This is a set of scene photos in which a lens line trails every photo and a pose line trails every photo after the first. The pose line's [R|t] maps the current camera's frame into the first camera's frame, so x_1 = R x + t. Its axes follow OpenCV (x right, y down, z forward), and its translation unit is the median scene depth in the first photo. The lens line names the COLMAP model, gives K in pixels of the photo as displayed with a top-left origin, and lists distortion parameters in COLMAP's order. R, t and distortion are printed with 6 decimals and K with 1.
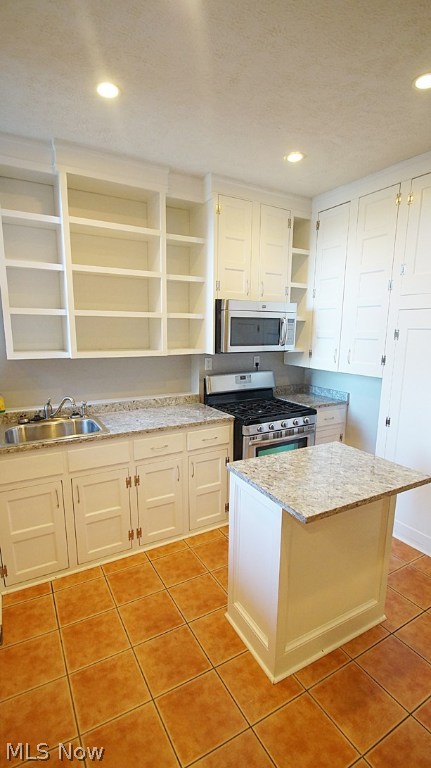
lens RADIAL K [[358.3, 0, 228.5], [0, 358.3, 395.7], [0, 0, 1]] dist [0.000507, -0.007775]
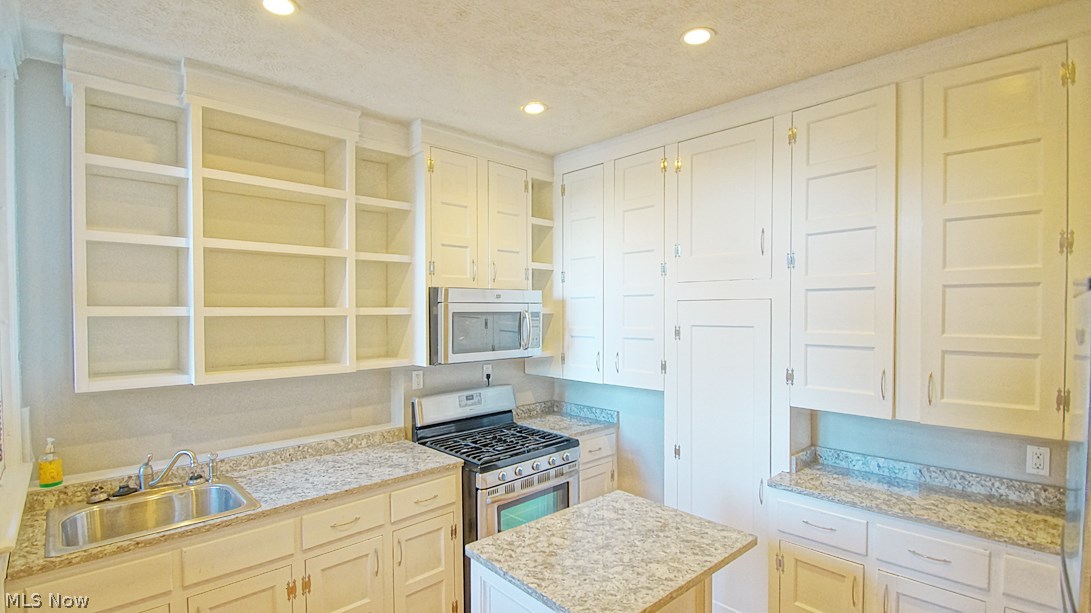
lens RADIAL K [[508.9, 0, 536.6], [0, 508.9, 323.5], [0, 0, 1]] dist [0.000507, -0.007775]
pose [[0.977652, -0.020100, 0.209267, -0.047906], [0.054262, 0.985817, -0.158811, -0.039114], [-0.203106, 0.166617, 0.964876, 0.025856]]
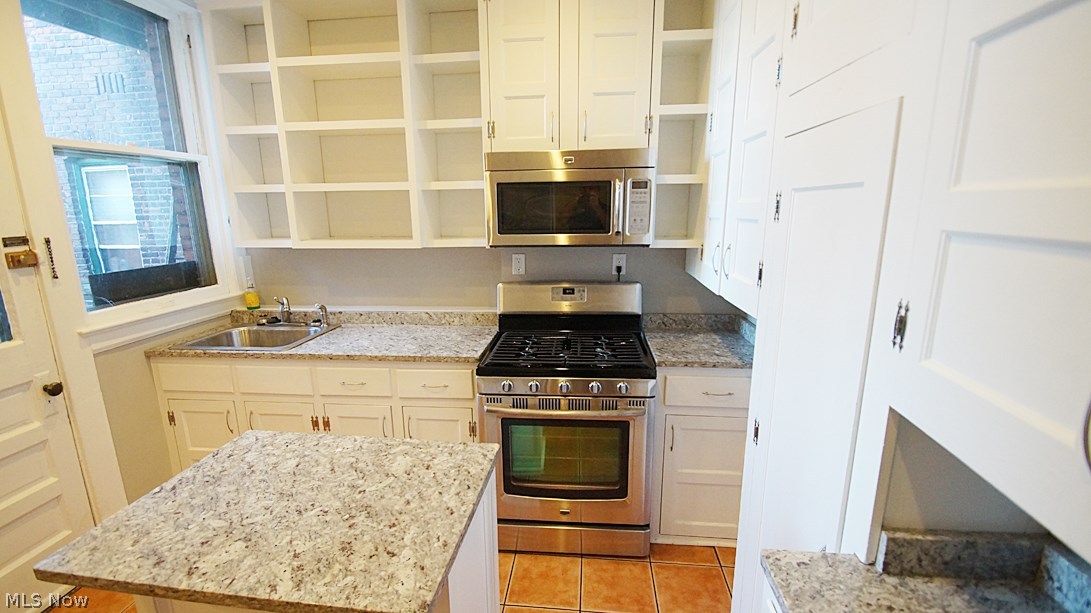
lens RADIAL K [[497.8, 0, 536.8], [0, 497.8, 313.9], [0, 0, 1]] dist [0.002263, -0.007058]
pose [[0.790484, 0.106202, -0.603204, 0.644117], [-0.092919, 0.994247, 0.053282, -0.070168], [0.605393, 0.013931, 0.795805, 0.476290]]
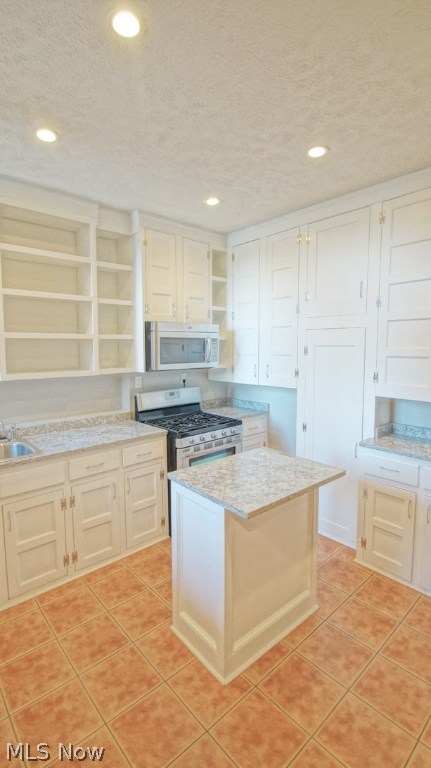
lens RADIAL K [[350.4, 0, 213.0], [0, 350.4, 378.0], [0, 0, 1]] dist [0.002263, -0.007058]
pose [[0.982188, -0.033070, 0.184969, -0.042411], [0.051330, 0.994170, -0.094817, 0.009759], [-0.180756, 0.102623, 0.978160, -0.050880]]
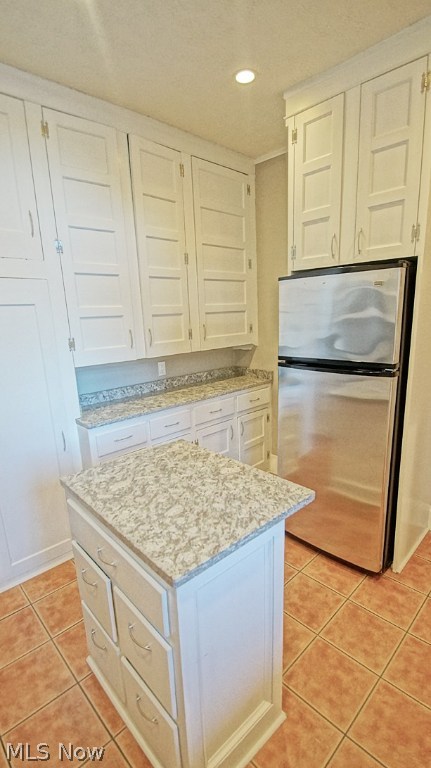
lens RADIAL K [[358.3, 0, 218.4], [0, 358.3, 399.3], [0, 0, 1]] dist [0.000507, -0.007775]
pose [[-0.219102, -0.239705, 0.945799, -0.306768], [0.213752, 0.934012, 0.286236, -0.117019], [-0.952000, 0.264881, -0.153407, 0.722961]]
